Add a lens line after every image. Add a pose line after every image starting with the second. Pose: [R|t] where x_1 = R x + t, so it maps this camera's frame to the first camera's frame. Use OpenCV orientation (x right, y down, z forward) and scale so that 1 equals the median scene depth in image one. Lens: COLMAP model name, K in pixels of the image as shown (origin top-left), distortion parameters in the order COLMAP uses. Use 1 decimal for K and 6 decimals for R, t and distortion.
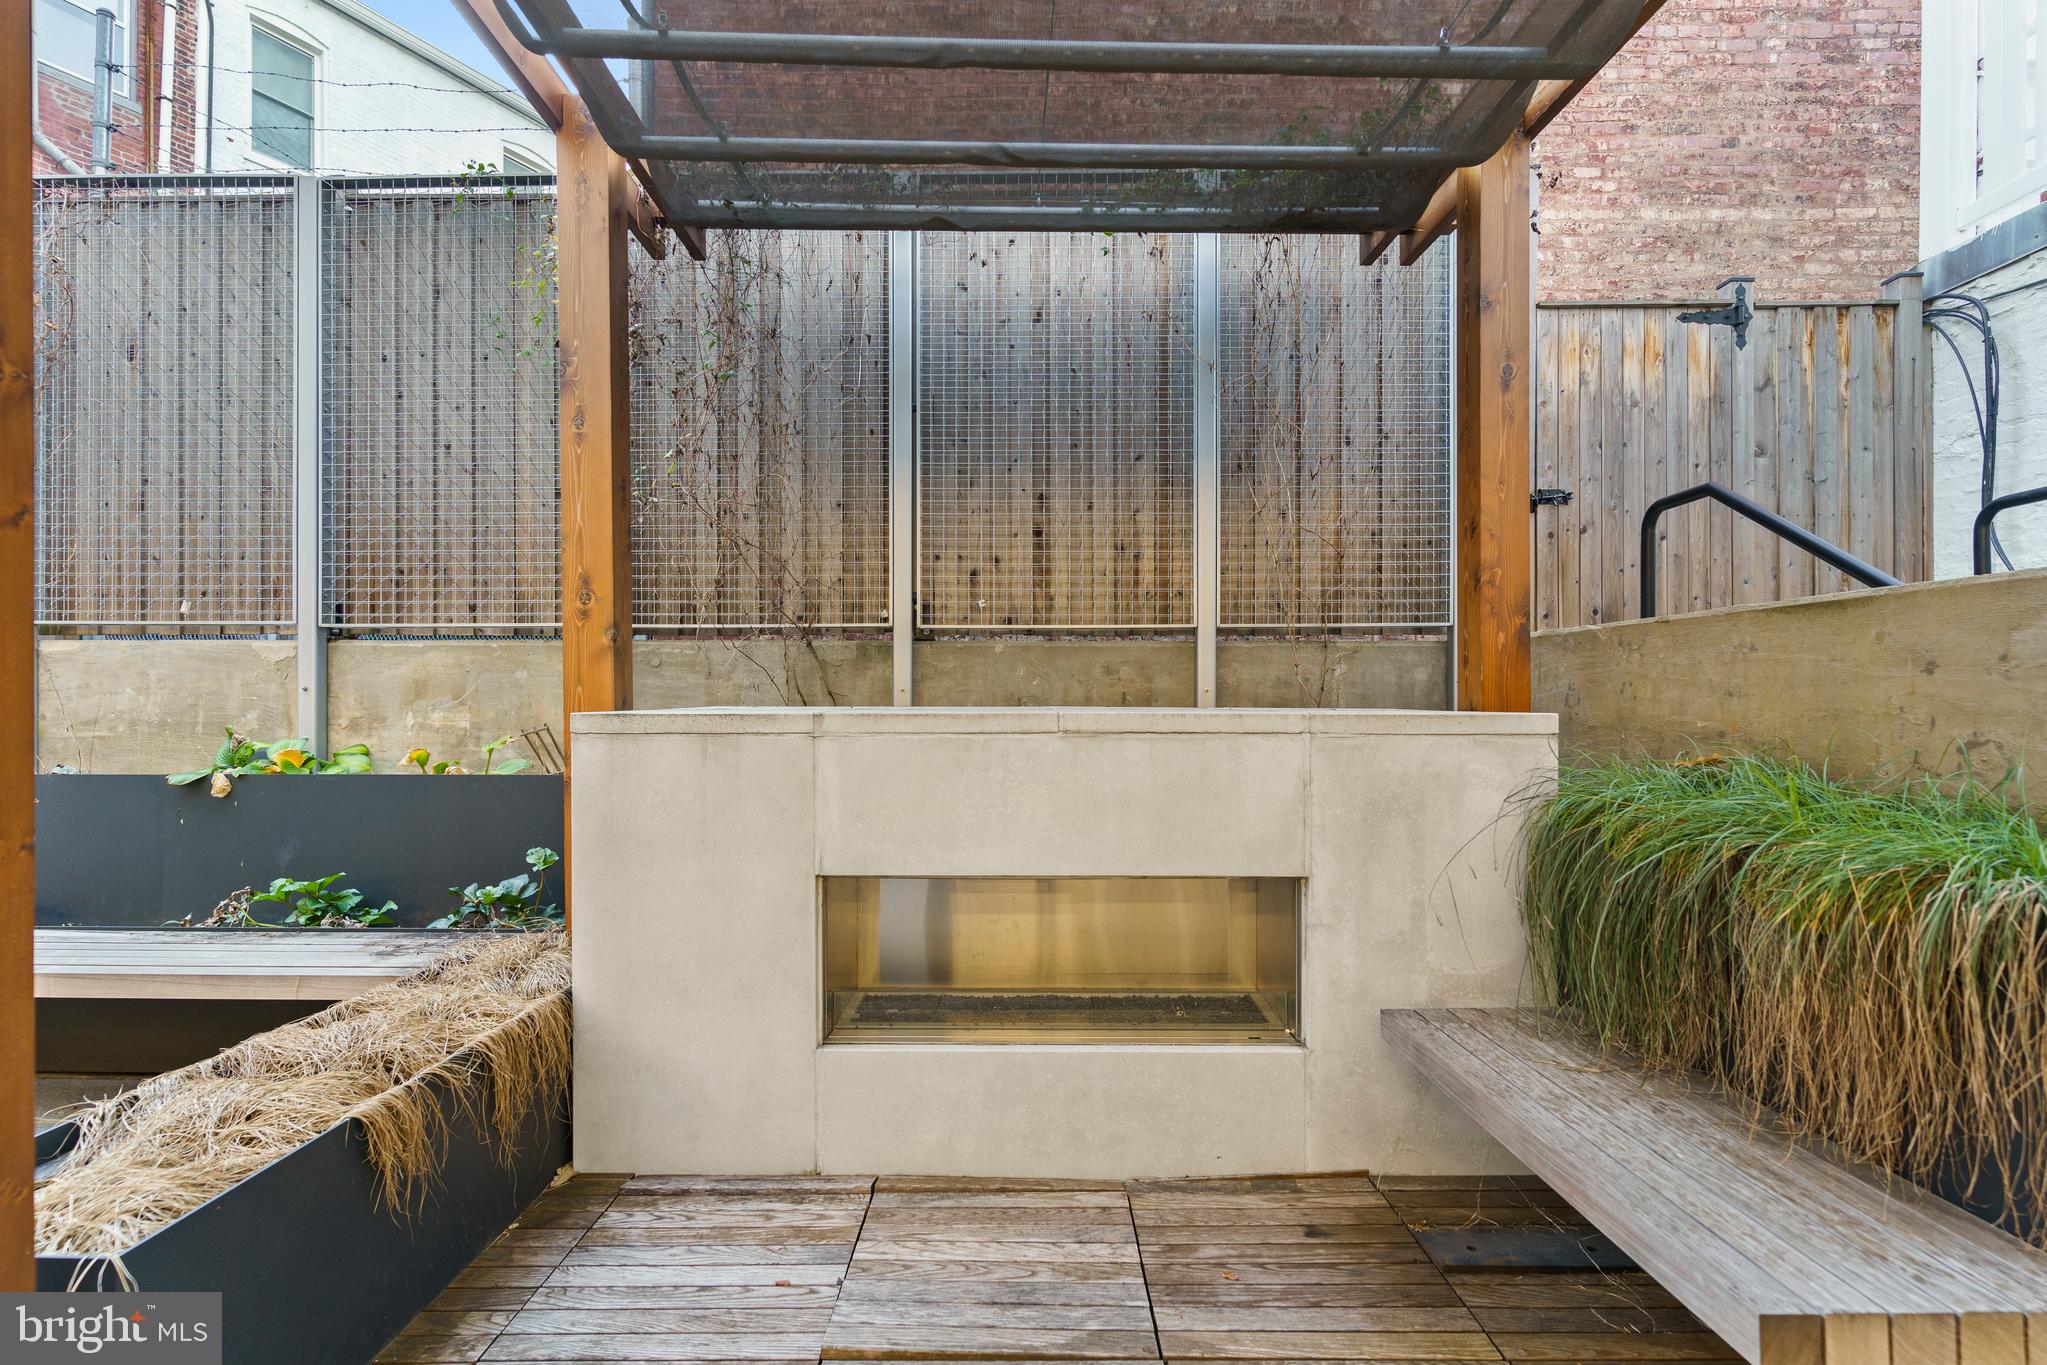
lens RADIAL K [[986.3, 0, 1020.7], [0, 986.3, 694.3], [0, 0, 1]] dist [0.001432, -0.000342]
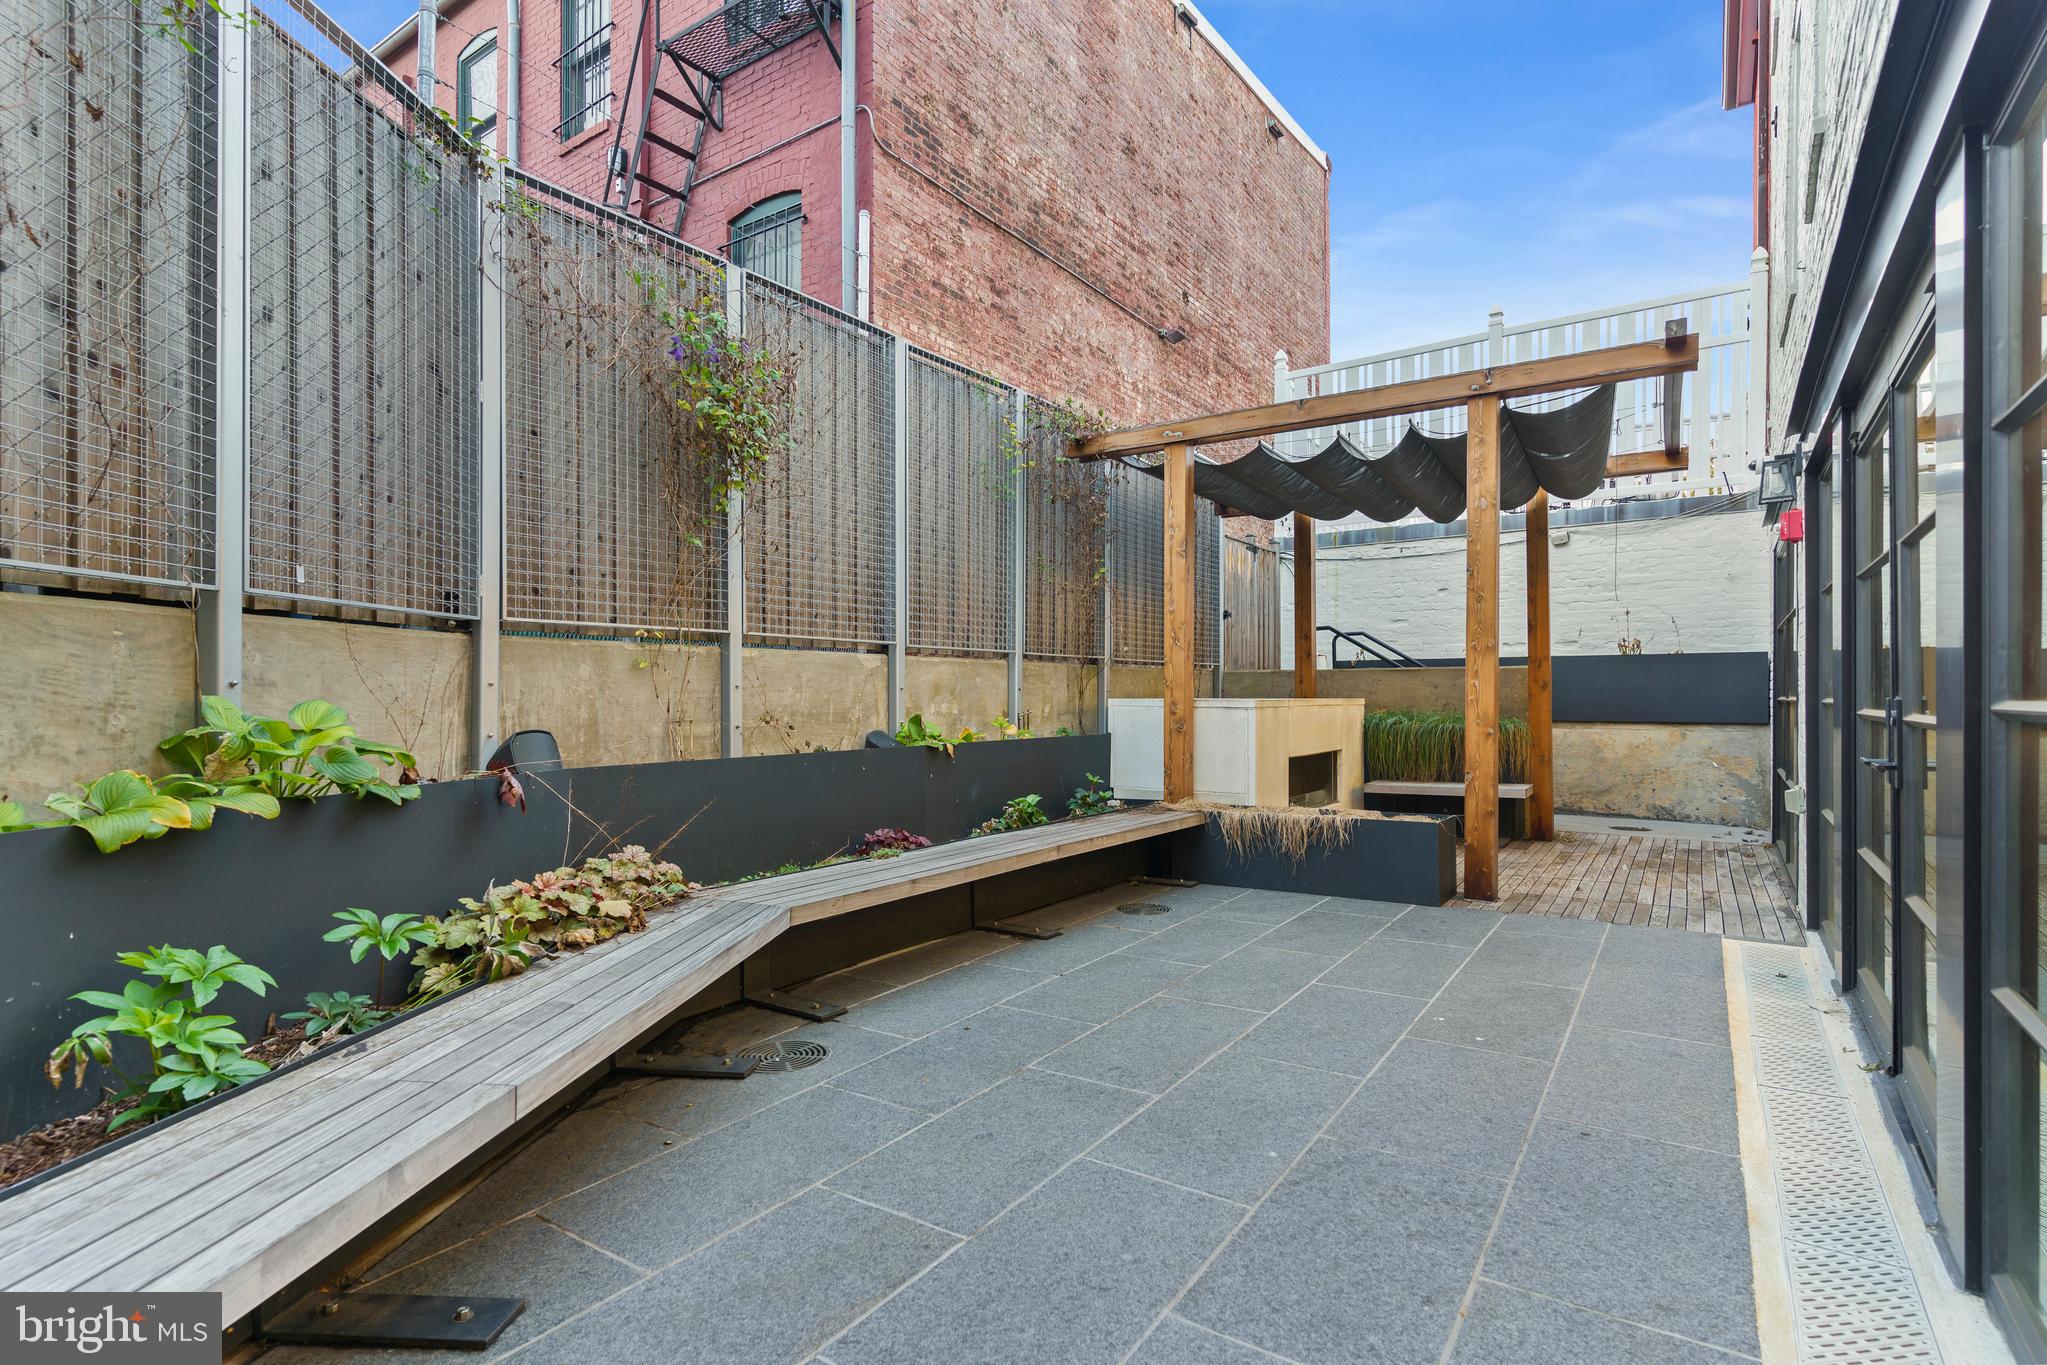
lens RADIAL K [[986.3, 0, 1027.2], [0, 986.3, 689.2], [0, 0, 1]] dist [0.001432, -0.000342]
pose [[0.560210, 0.002938, 0.828345, -1.792997], [-0.007113, 0.999974, 0.001264, -0.007046], [-0.828320, -0.006600, 0.560216, 0.010228]]
